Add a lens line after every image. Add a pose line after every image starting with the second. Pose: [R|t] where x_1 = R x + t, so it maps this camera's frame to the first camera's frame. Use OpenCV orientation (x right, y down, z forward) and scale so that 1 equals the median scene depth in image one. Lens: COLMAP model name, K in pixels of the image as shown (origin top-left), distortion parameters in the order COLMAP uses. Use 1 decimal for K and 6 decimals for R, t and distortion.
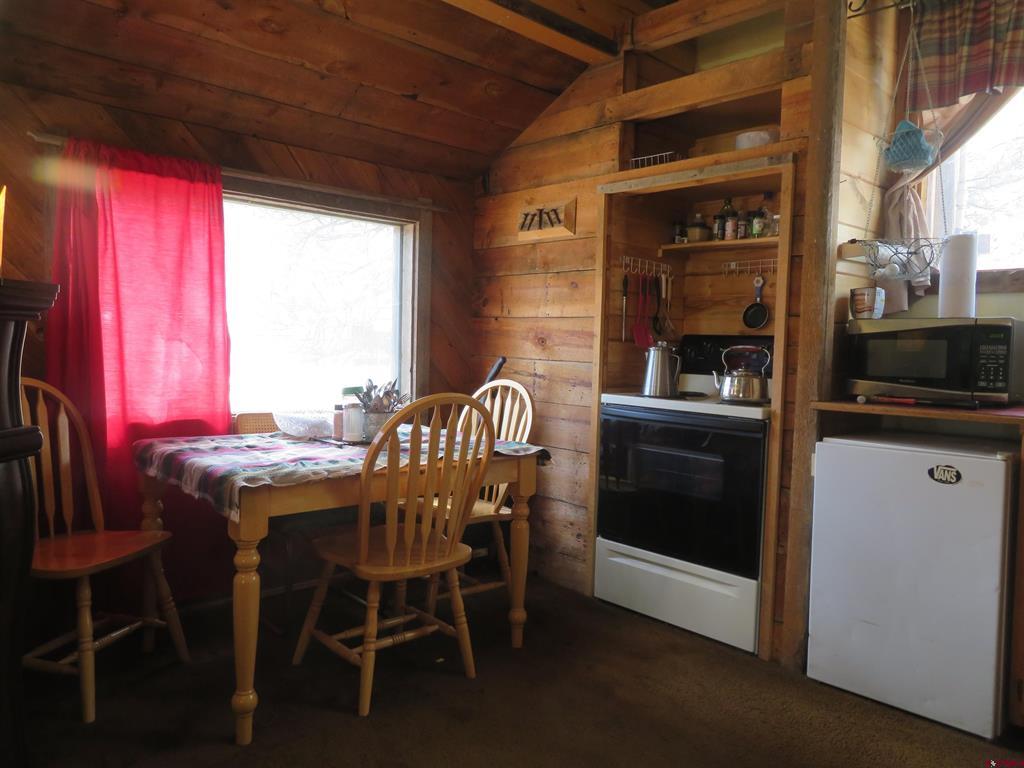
lens RADIAL K [[732.1, 0, 507.2], [0, 732.1, 383.4], [0, 0, 1]] dist [-0.008203, 0.001268]
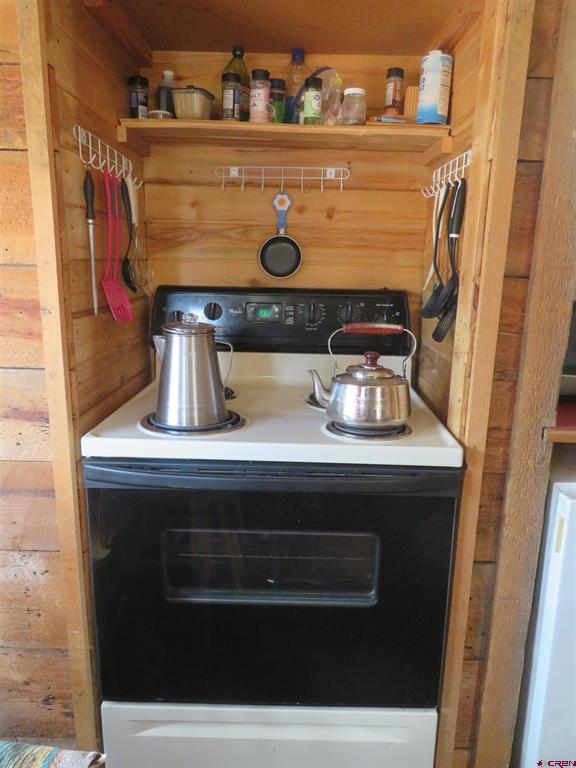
lens RADIAL K [[549.1, 0, 293.9], [0, 549.1, 383.9], [0, 0, 1]] dist [-0.008203, 0.001268]
pose [[0.684406, -0.174907, 0.707811, -0.017722], [0.038349, 0.978091, 0.204614, -0.084916], [-0.728092, -0.112895, 0.676119, 0.677049]]
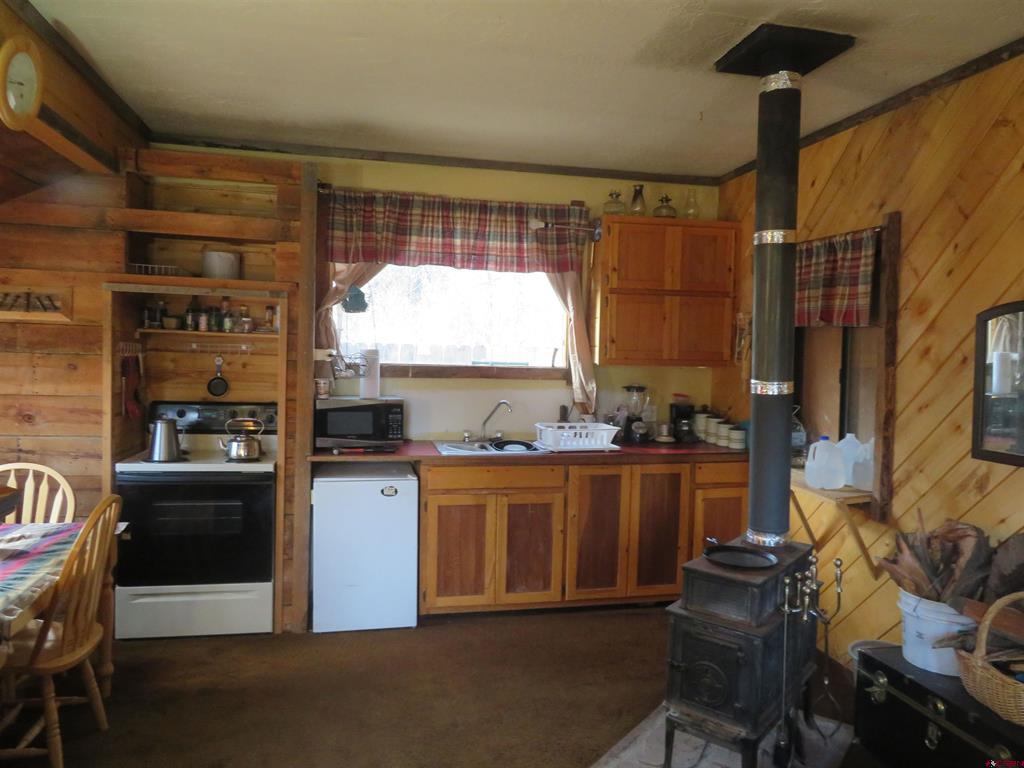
lens RADIAL K [[732.1, 0, 511.8], [0, 732.1, 382.4], [0, 0, 1]] dist [-0.008203, 0.001268]
pose [[0.509689, -0.048784, 0.858975, -0.539958], [0.029471, 0.998795, 0.039237, -0.141882], [-0.859854, 0.005316, 0.510512, -0.127935]]
